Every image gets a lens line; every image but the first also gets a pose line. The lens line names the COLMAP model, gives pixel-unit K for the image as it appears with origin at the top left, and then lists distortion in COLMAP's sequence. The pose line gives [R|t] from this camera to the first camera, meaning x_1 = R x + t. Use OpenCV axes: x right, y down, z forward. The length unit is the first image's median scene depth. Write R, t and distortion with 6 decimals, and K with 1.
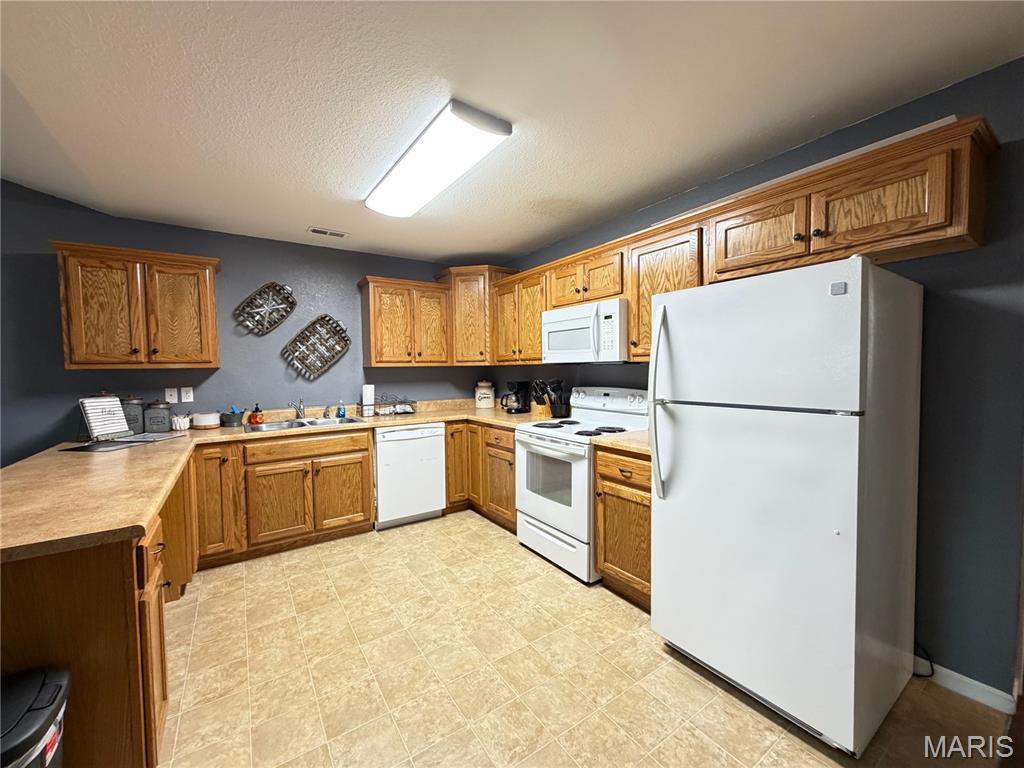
lens RADIAL K [[406.6, 0, 508.6], [0, 406.6, 384.8], [0, 0, 1]] dist [0.001145, 0.000371]
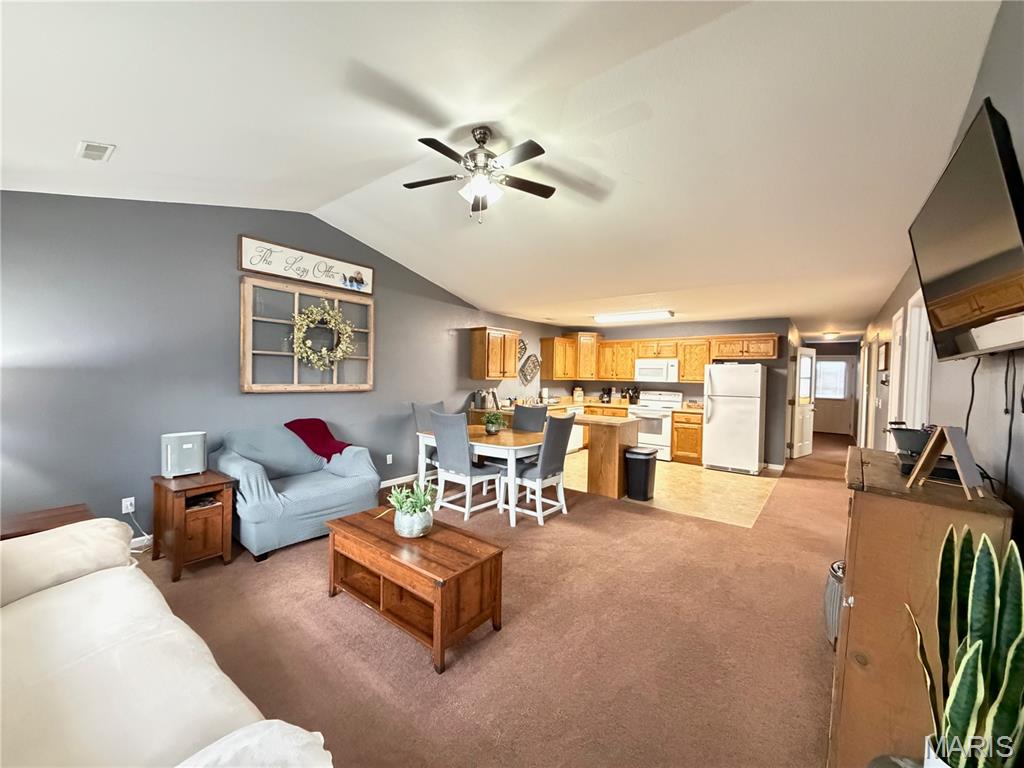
lens RADIAL K [[406.6, 0, 508.6], [0, 406.6, 384.8], [0, 0, 1]] dist [0.001145, 0.000371]
pose [[0.953664, 0.022014, 0.300066, -1.391386], [-0.018401, 0.999720, -0.014862, 0.020135], [-0.300309, 0.008652, 0.953803, -1.094872]]
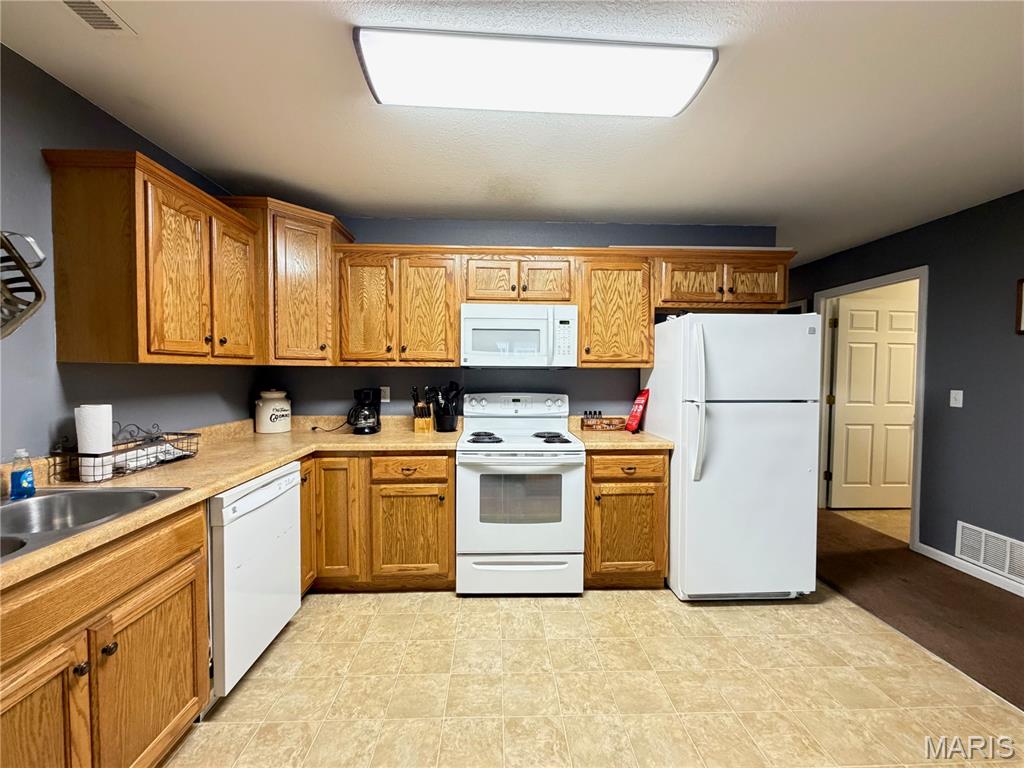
lens RADIAL K [[406.6, 0, 508.6], [0, 406.6, 384.8], [0, 0, 1]] dist [0.001145, 0.000371]
pose [[0.527028, -0.012943, 0.849749, -0.584658], [0.022388, 0.999748, 0.001342, -0.014461], [-0.849553, 0.018317, 0.527185, 0.507665]]
